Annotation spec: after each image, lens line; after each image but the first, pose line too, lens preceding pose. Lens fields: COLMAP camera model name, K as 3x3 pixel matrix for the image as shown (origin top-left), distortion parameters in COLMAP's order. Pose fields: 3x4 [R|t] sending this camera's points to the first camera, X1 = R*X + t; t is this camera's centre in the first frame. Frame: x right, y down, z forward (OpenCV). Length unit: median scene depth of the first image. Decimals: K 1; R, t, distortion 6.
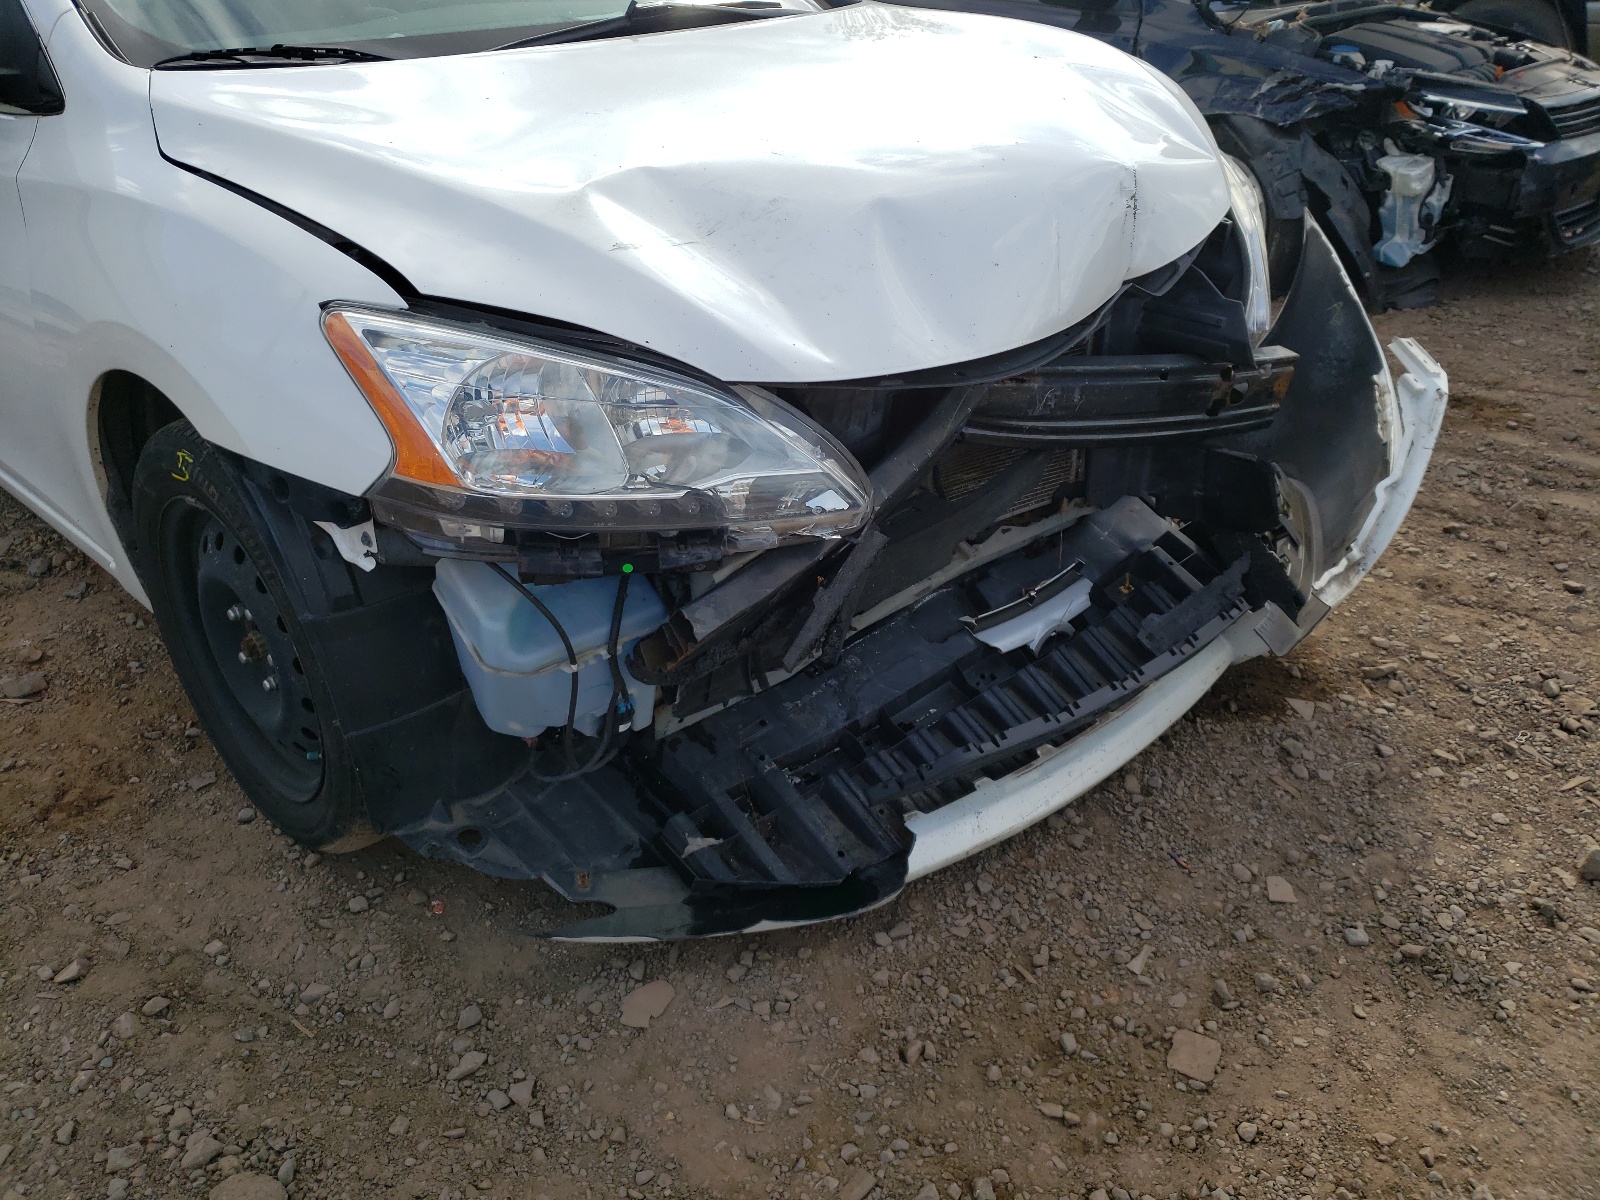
lens RADIAL K [[1215.0, 0, 800.0], [0, 1215.0, 559.8], [0, 0, 1]] dist [0.053198, -0.033983]
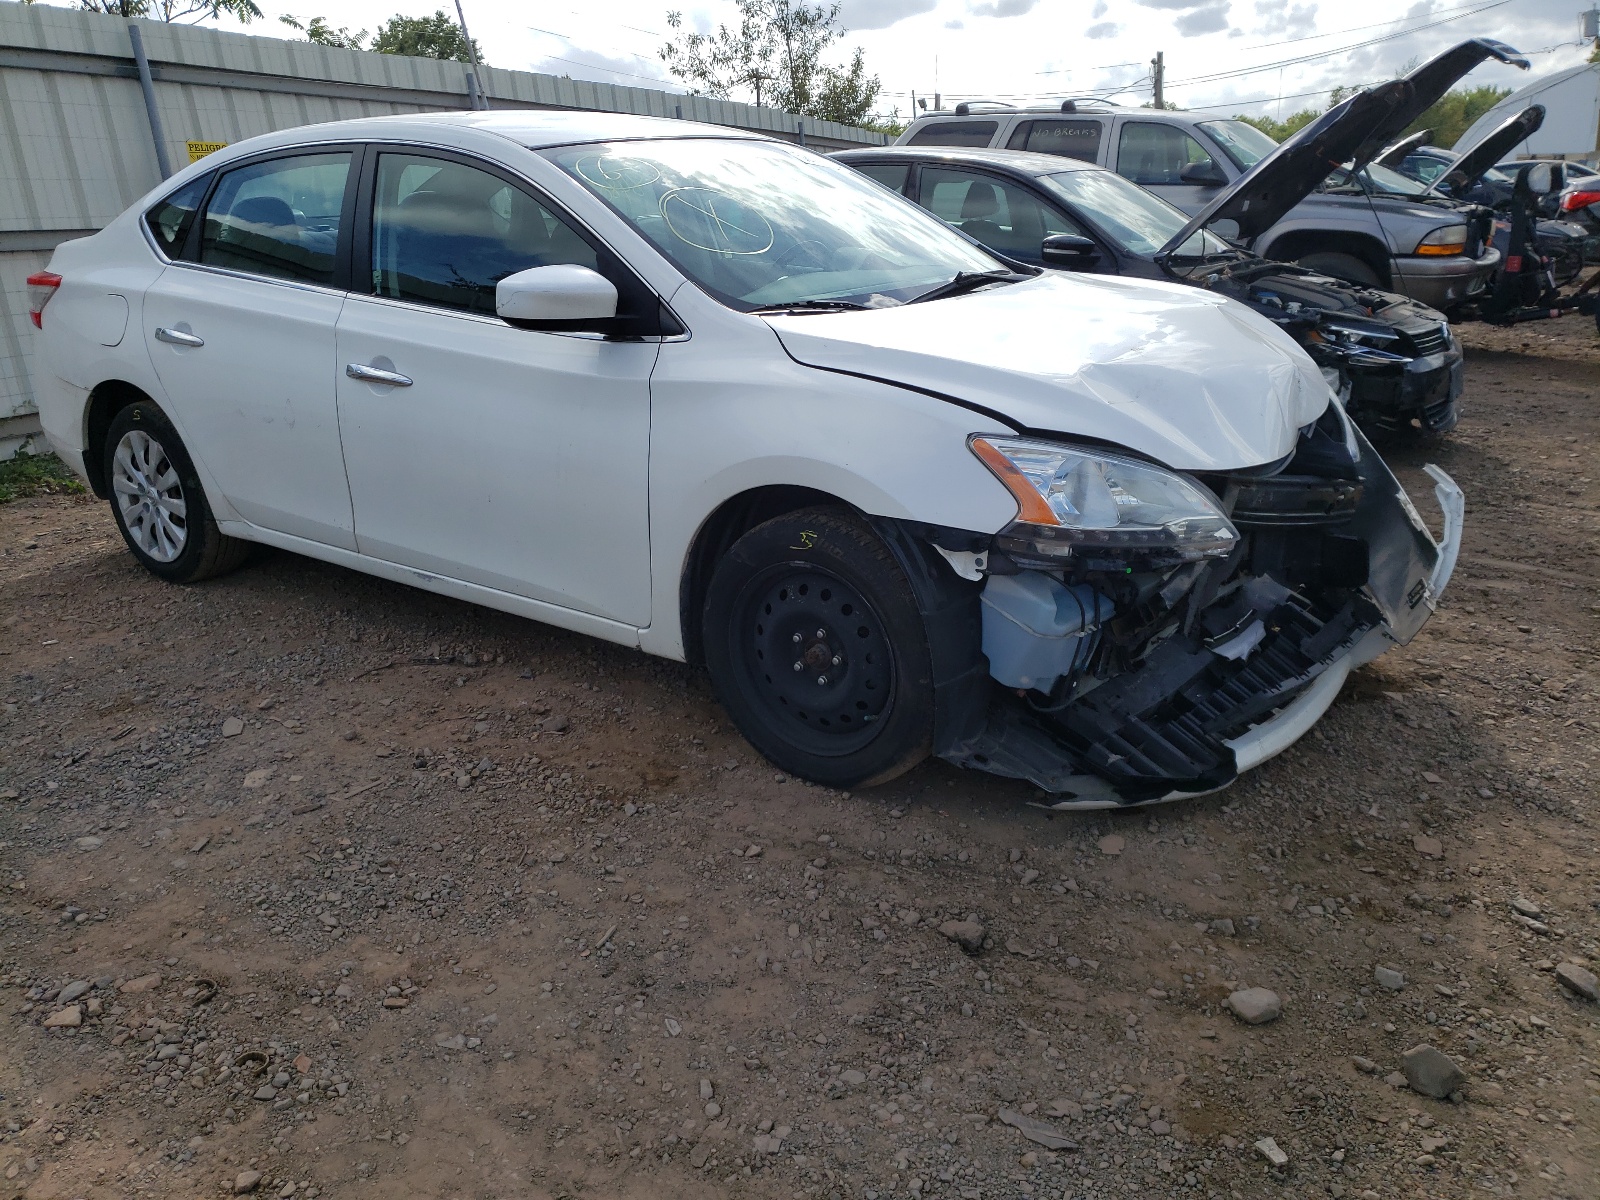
lens RADIAL K [[1206.4, 0, 800.0], [0, 1206.4, 600.0], [0, 0, 1]] dist [-0.002368, 0.055495]
pose [[0.990640, -0.032271, 0.132629, -0.586412], [0.050410, 0.989456, -0.135777, 0.181986], [-0.126849, 0.141192, 0.981822, -0.476315]]
